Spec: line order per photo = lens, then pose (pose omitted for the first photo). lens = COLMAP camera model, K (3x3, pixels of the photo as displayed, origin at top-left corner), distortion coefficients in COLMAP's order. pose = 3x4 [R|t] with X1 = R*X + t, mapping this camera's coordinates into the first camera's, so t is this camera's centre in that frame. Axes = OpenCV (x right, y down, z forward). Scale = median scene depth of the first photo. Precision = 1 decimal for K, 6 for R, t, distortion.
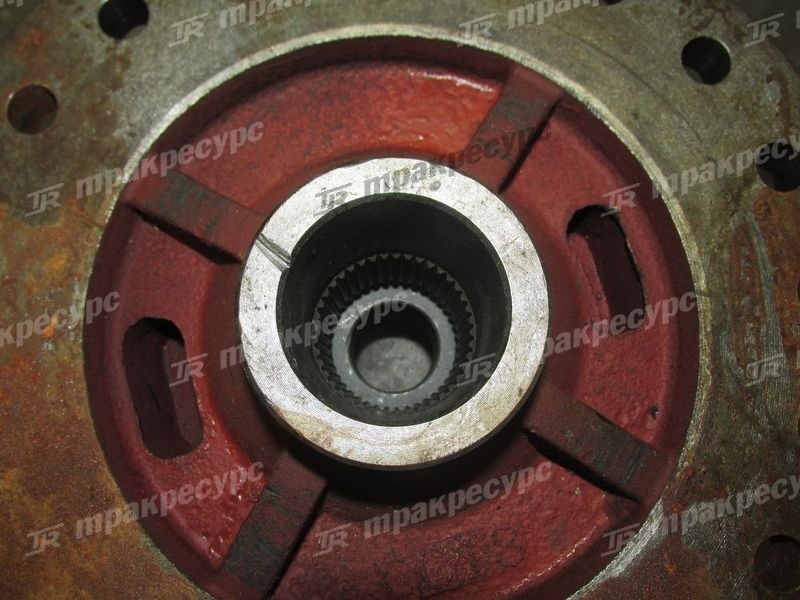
lens RADIAL K [[677.5, 0, 404.3], [0, 677.5, 309.2], [0, 0, 1]] dist [-0.014350, -0.002220]
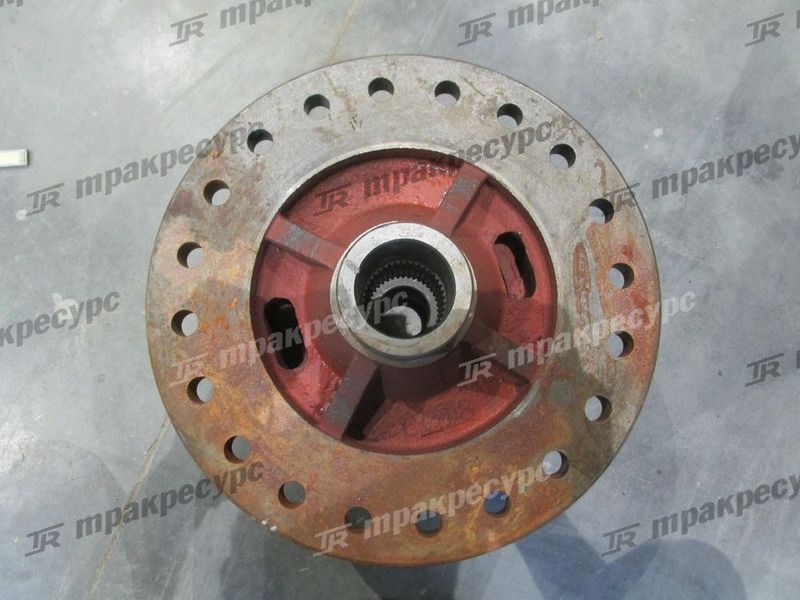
lens RADIAL K [[677.5, 0, 404.3], [0, 677.5, 309.2], [0, 0, 1]] dist [-0.014350, -0.002220]
pose [[0.999597, -0.026645, -0.009842, 0.003381], [0.026923, 0.999209, 0.029257, -0.001105], [0.009054, -0.029510, 0.999523, -0.969642]]
